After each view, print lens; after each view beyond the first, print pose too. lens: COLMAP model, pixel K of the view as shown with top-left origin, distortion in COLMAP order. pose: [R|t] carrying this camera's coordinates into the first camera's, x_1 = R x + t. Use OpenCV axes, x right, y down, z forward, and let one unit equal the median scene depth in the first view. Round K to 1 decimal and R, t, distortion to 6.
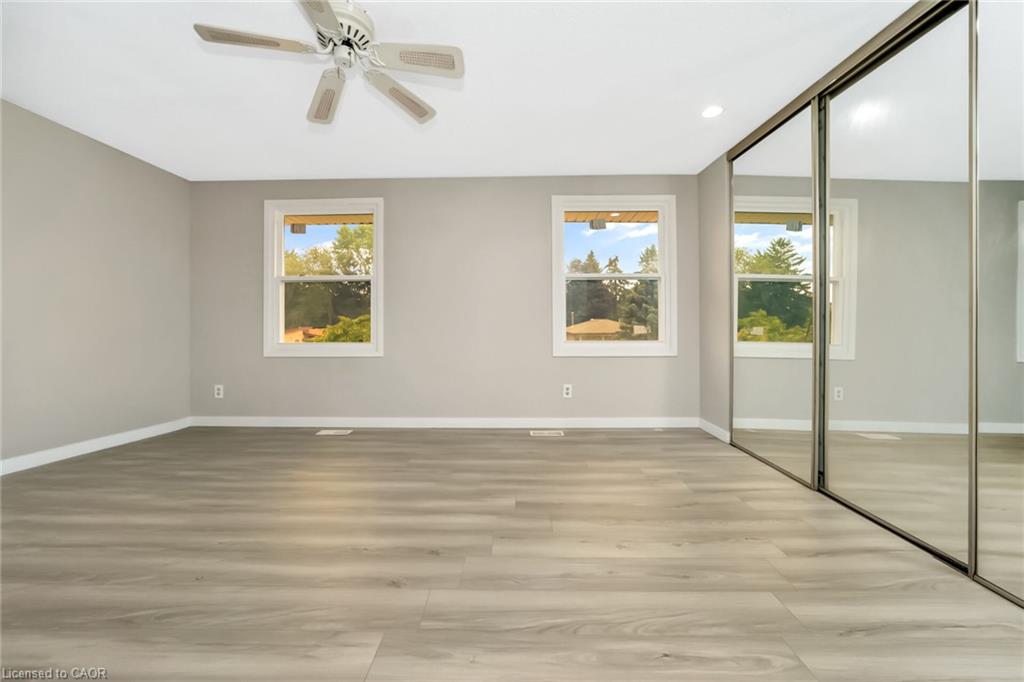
lens RADIAL K [[372.9, 0, 516.3], [0, 372.9, 322.6], [0, 0, 1]] dist [-0.008800, 0.002822]
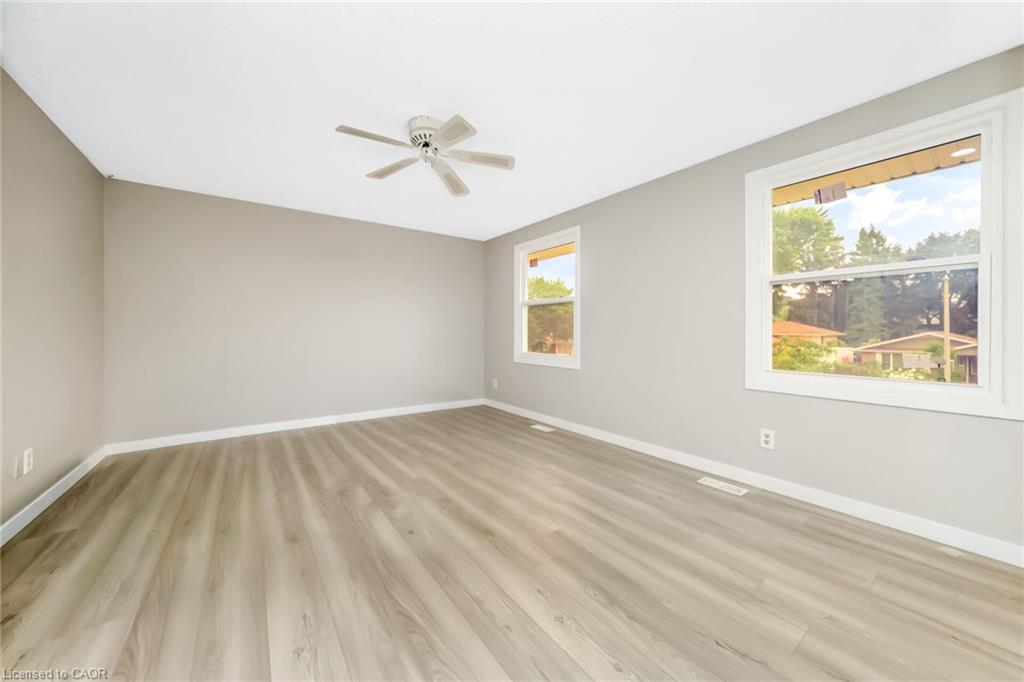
lens RADIAL K [[372.9, 0, 528.4], [0, 372.9, 332.0], [0, 0, 1]] dist [-0.008800, 0.002822]
pose [[0.618068, 0.008338, -0.786081, 0.434045], [-0.007009, 0.999962, 0.005096, -0.024382], [0.786094, 0.002360, 0.618103, 0.207082]]
